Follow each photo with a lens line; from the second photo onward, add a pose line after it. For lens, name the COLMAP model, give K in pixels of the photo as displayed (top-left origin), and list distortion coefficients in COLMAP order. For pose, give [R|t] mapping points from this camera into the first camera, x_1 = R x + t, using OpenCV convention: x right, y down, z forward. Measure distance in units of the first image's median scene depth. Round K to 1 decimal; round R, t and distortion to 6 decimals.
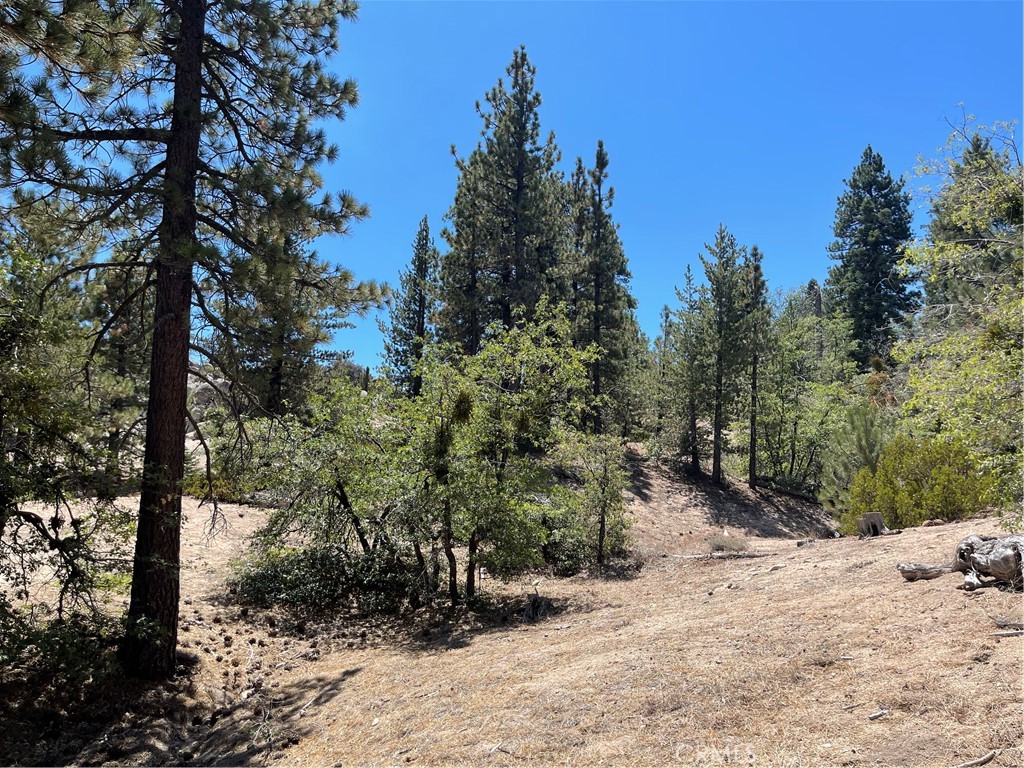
lens RADIAL K [[750.3, 0, 512.0], [0, 750.3, 384.0], [0, 0, 1]] dist [0.060325, -0.088152]
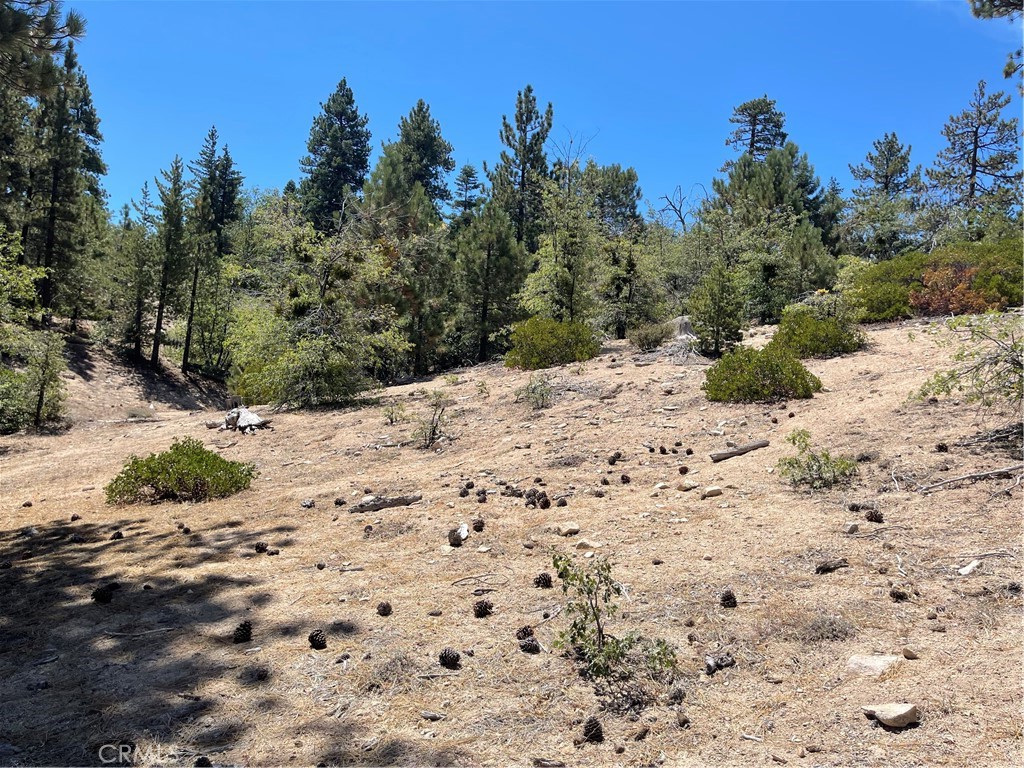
lens RADIAL K [[750.3, 0, 512.0], [0, 750.3, 384.0], [0, 0, 1]] dist [0.060325, -0.088152]
pose [[0.785648, 0.046562, 0.616919, -0.033162], [-0.144286, 0.983456, 0.109522, -0.064089], [-0.601613, -0.175059, 0.779369, -0.335872]]
